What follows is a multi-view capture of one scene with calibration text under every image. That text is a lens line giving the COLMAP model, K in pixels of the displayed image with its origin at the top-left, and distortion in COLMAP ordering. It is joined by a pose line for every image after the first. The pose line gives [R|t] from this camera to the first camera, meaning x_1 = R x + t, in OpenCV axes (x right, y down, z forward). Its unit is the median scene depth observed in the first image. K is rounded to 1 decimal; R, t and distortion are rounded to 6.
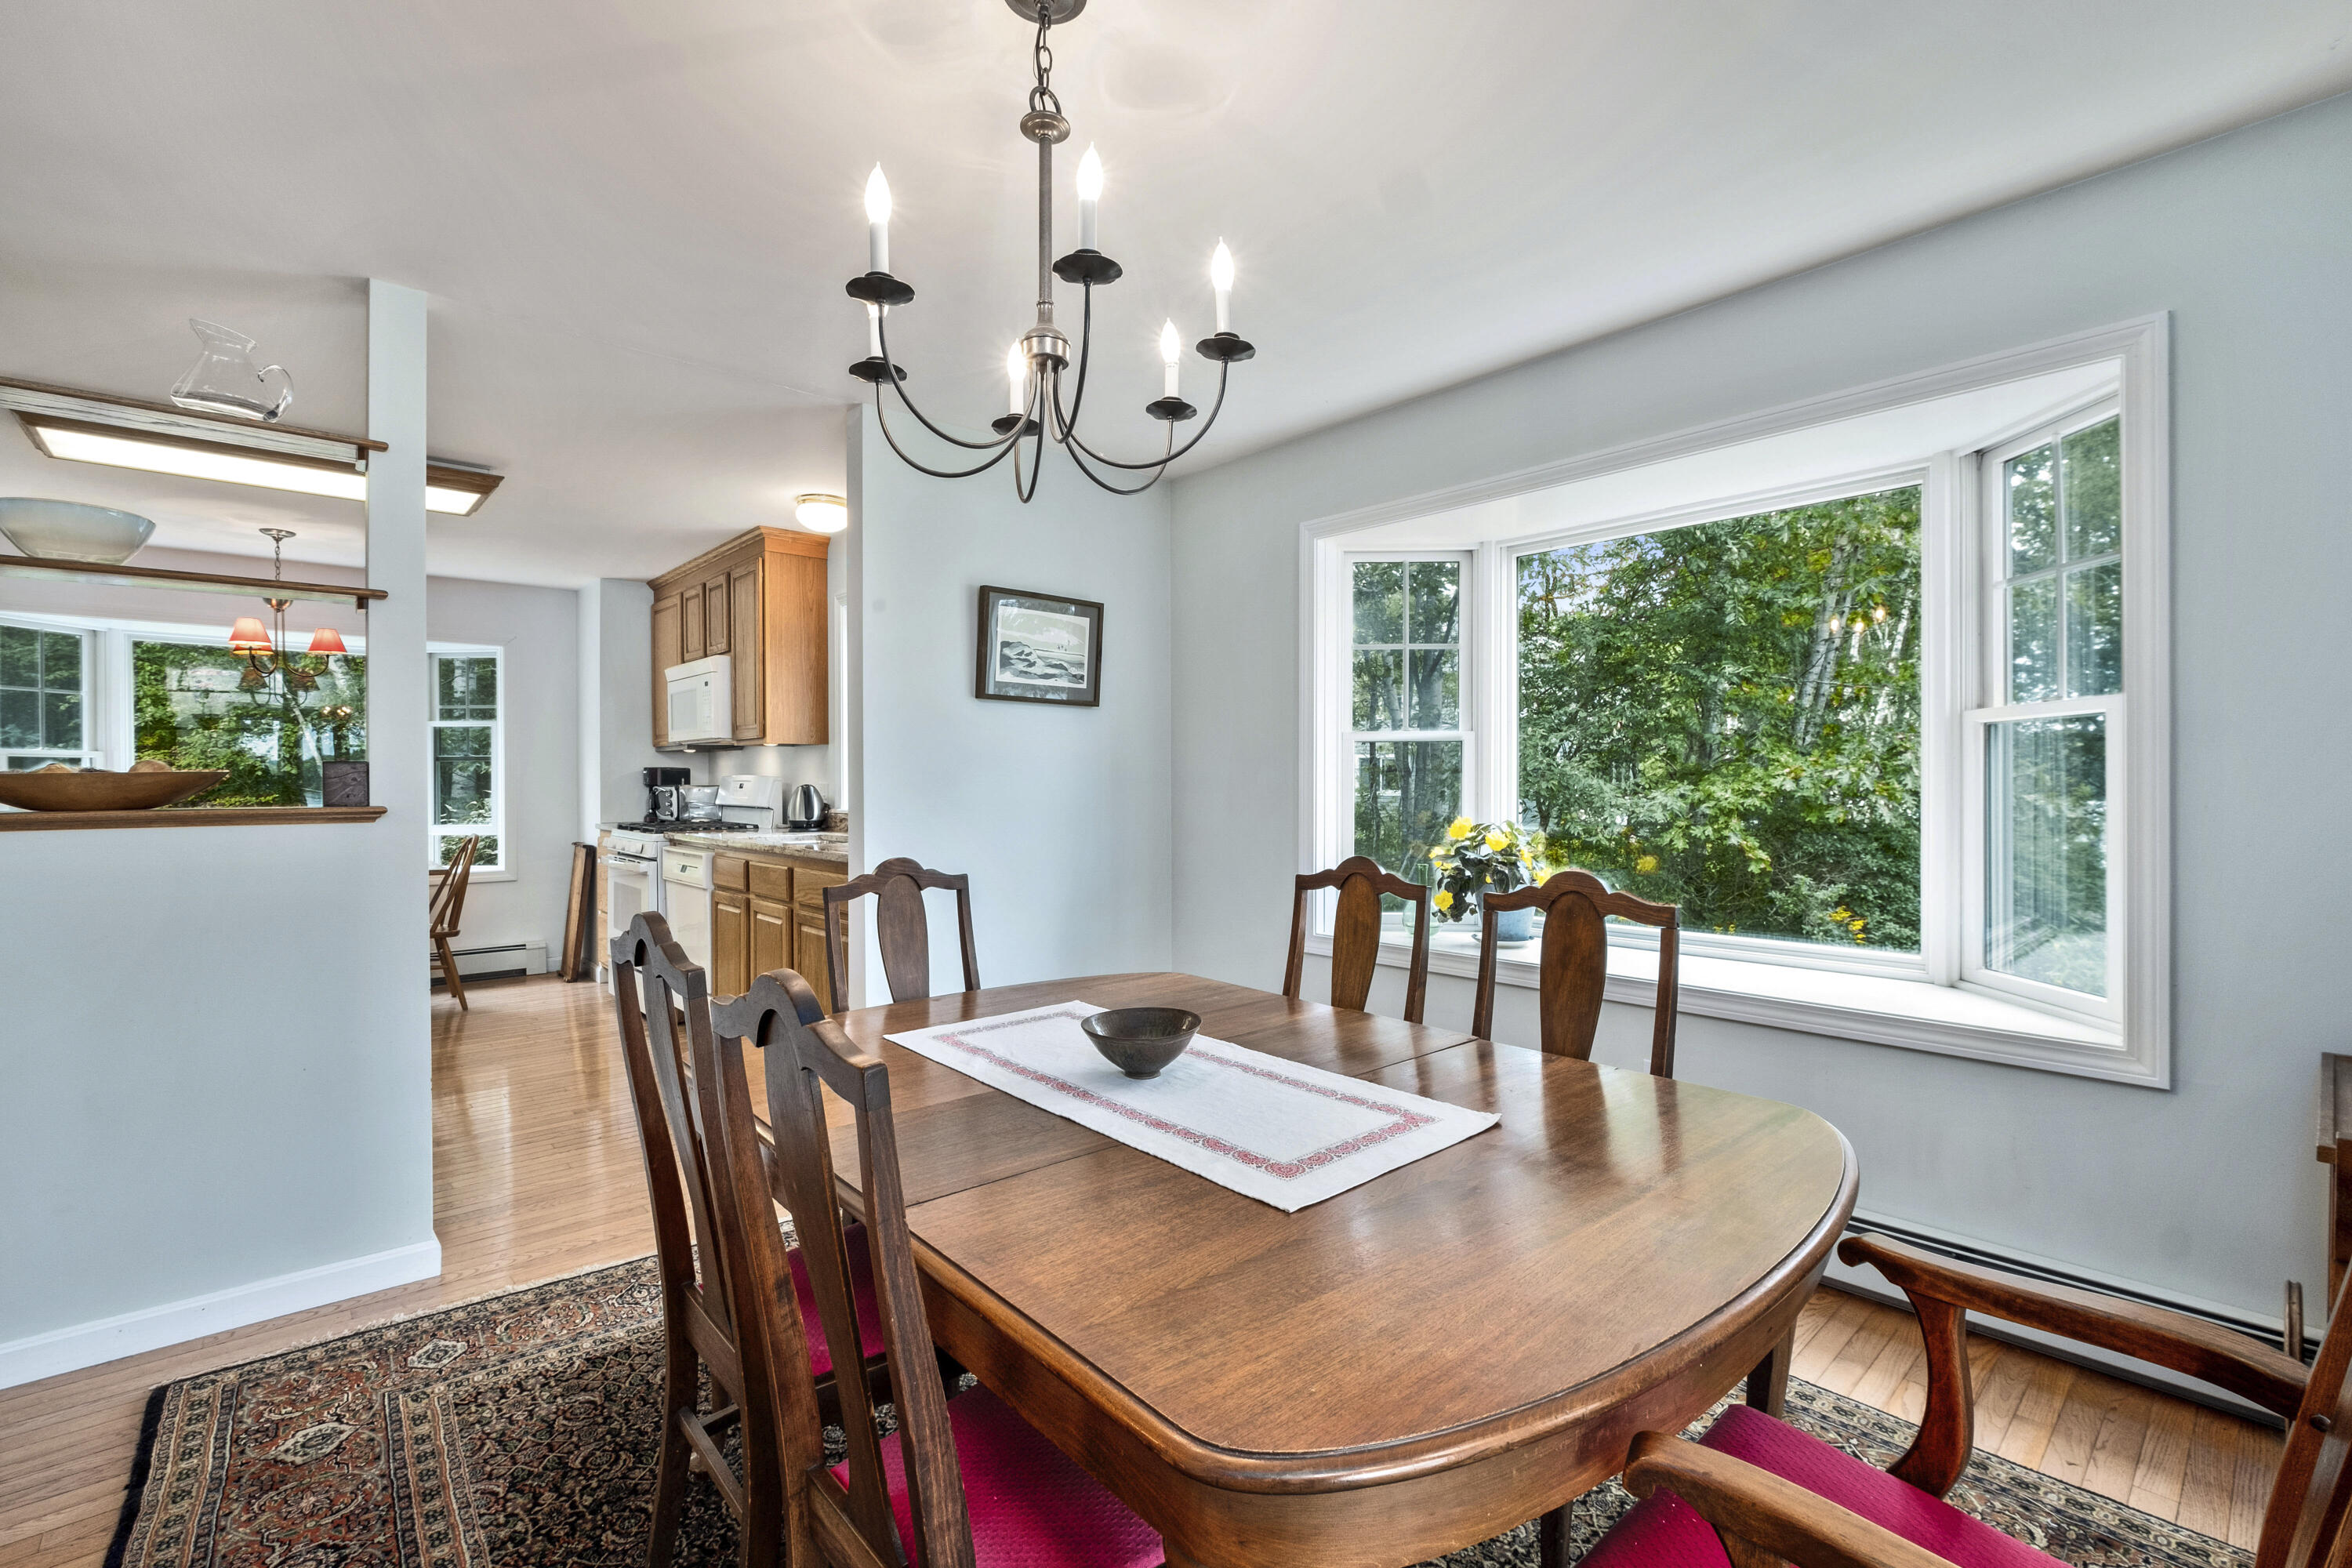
lens RADIAL K [[1024.4, 0, 1181.0], [0, 1024.4, 785.8], [0, 0, 1]] dist [-0.006747, -0.000801]
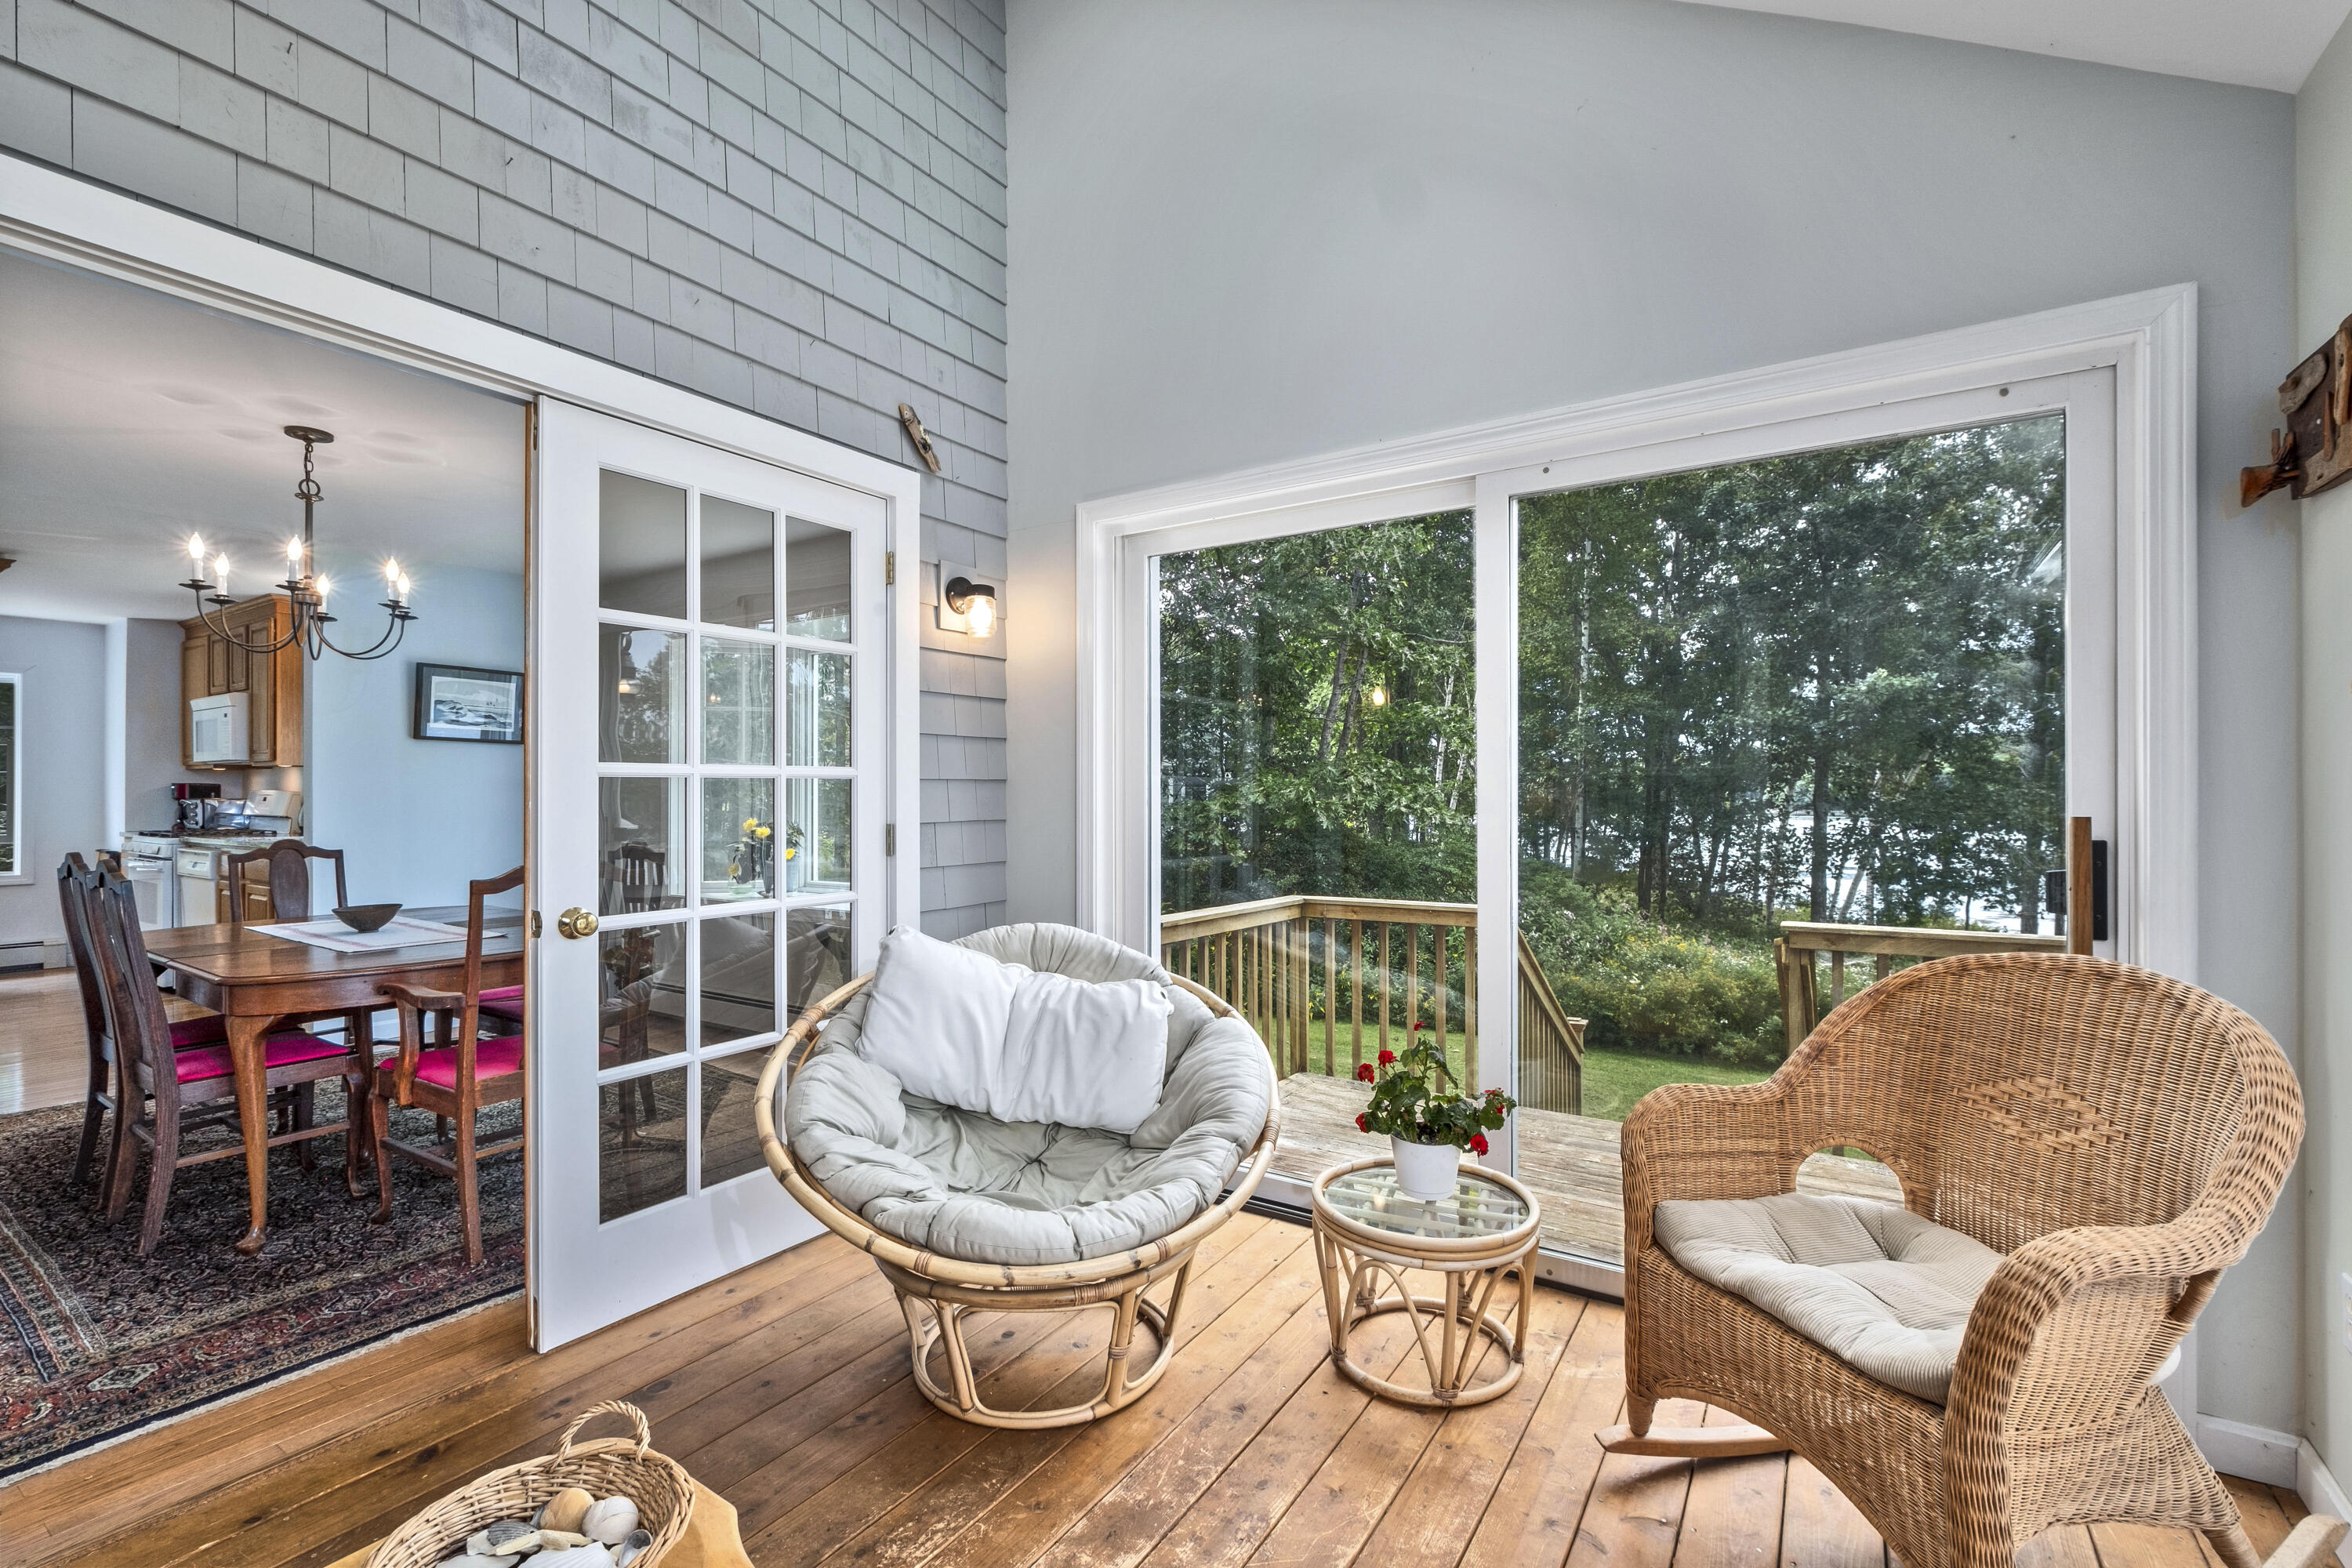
lens RADIAL K [[1024.4, 0, 1186.6], [0, 1024.4, 792.7], [0, 0, 1]] dist [-0.006747, -0.000801]
pose [[0.966284, 0.003295, 0.257458, 0.336289], [-0.001282, 0.999967, -0.007987, 0.000836], [-0.257476, 0.007387, 0.966257, -0.474601]]
